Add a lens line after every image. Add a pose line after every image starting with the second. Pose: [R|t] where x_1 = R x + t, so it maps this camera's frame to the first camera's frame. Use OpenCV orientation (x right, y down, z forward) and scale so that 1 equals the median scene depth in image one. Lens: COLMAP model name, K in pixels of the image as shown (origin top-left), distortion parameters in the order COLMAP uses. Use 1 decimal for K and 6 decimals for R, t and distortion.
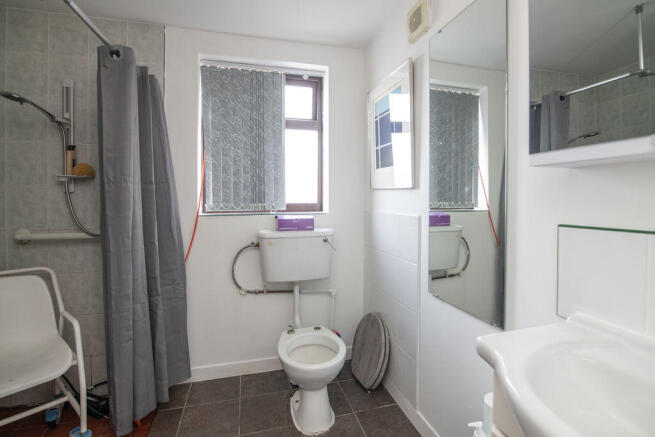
lens RADIAL K [[300.2, 0, 324.7], [0, 300.2, 199.2], [0, 0, 1]] dist [-0.016217, -0.000270]
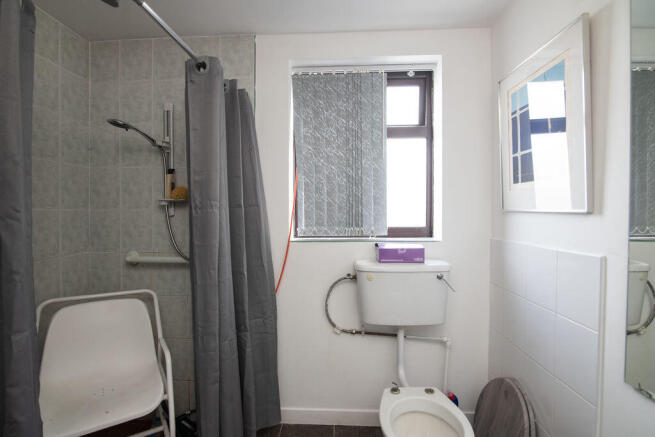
lens RADIAL K [[300.2, 0, 329.0], [0, 300.2, 217.0], [0, 0, 1]] dist [-0.016217, -0.000270]
pose [[0.956781, 0.003738, -0.290785, -0.050813], [-0.000382, 0.999933, 0.011596, -0.030742], [0.290809, -0.010984, 0.956718, 0.185852]]
